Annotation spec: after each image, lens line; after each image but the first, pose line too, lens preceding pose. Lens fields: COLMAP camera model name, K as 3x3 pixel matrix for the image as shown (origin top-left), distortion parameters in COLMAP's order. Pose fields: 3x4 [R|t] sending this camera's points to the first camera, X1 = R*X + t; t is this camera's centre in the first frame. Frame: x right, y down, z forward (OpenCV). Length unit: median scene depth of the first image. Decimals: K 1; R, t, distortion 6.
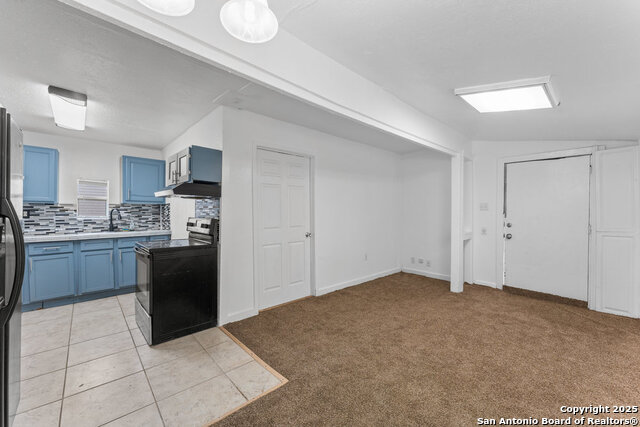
lens RADIAL K [[245.6, 0, 307.2], [0, 245.6, 214.9], [0, 0, 1]] dist [0.002938, 0.000338]
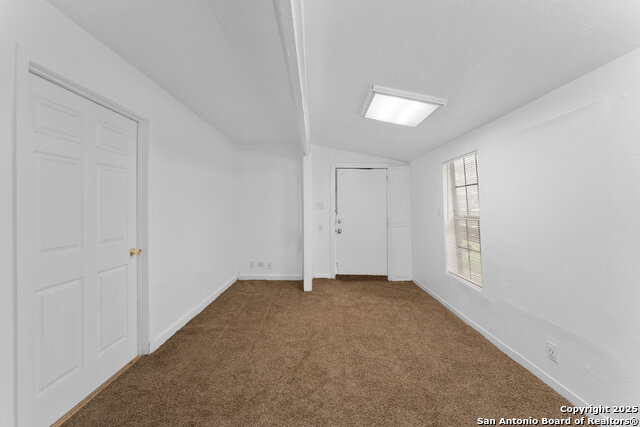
lens RADIAL K [[257.7, 0, 306.3], [0, 257.7, 207.4], [0, 0, 1]] dist [0.000349, -0.000043]
pose [[0.664054, -0.000690, 0.747684, -0.203311], [0.014317, 0.999828, -0.011793, -0.014209], [-0.747547, 0.018536, 0.663950, 0.330118]]
